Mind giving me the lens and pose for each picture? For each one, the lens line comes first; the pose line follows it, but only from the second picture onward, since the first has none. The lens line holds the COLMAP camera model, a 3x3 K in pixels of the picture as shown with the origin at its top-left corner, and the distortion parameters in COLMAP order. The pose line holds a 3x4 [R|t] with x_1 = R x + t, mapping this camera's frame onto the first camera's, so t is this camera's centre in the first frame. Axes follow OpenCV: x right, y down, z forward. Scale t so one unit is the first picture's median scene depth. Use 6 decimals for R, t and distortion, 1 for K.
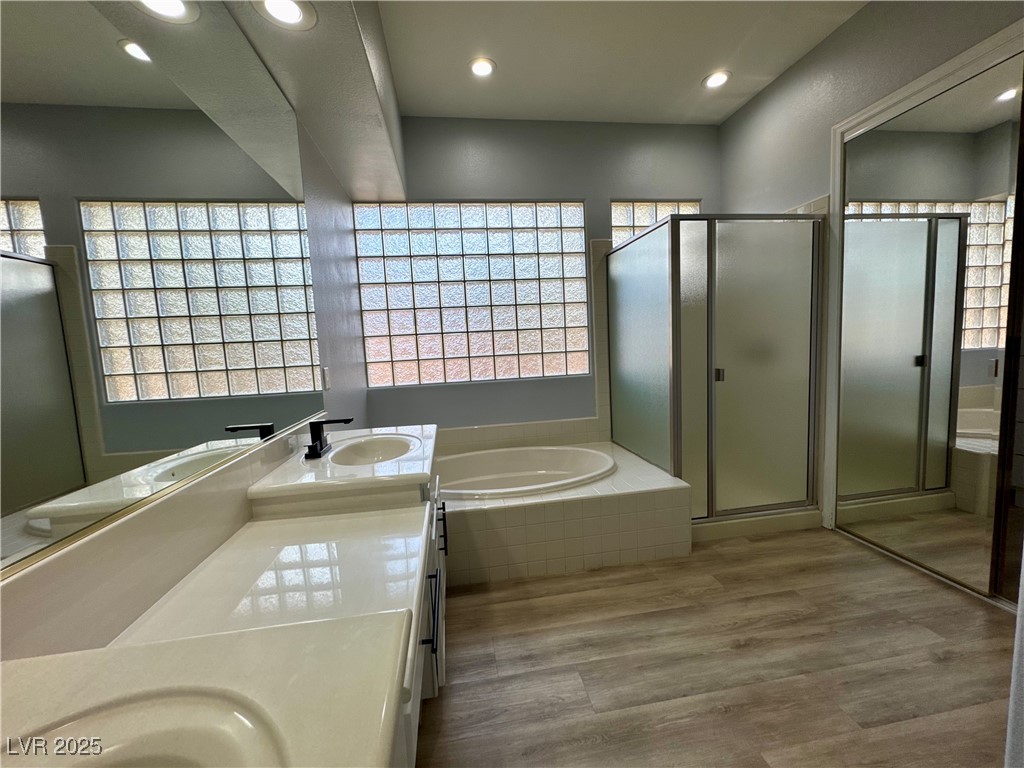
lens RADIAL K [[410.8, 0, 510.4], [0, 410.8, 383.5], [0, 0, 1]] dist [0.001647, -0.000288]
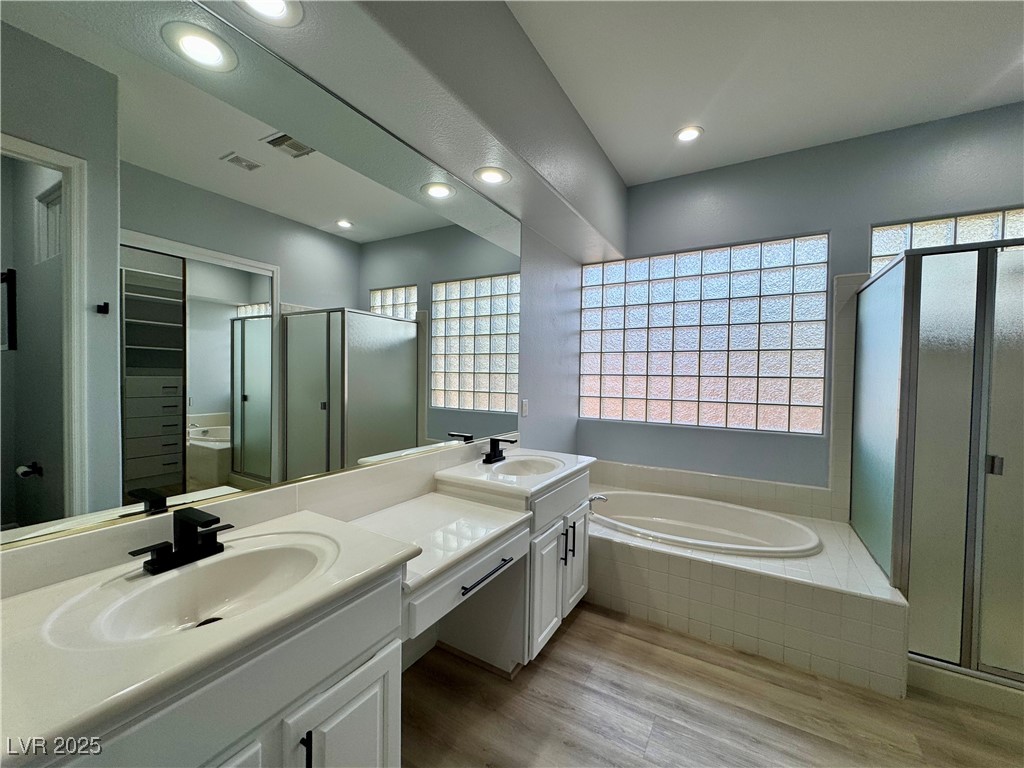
lens RADIAL K [[410.8, 0, 510.4], [0, 410.8, 383.5], [0, 0, 1]] dist [0.001647, -0.000288]
pose [[0.772225, 0.075427, -0.630856, 0.276209], [-0.114880, 0.993138, -0.021880, -0.043998], [0.624877, 0.089369, 0.775591, -0.057385]]
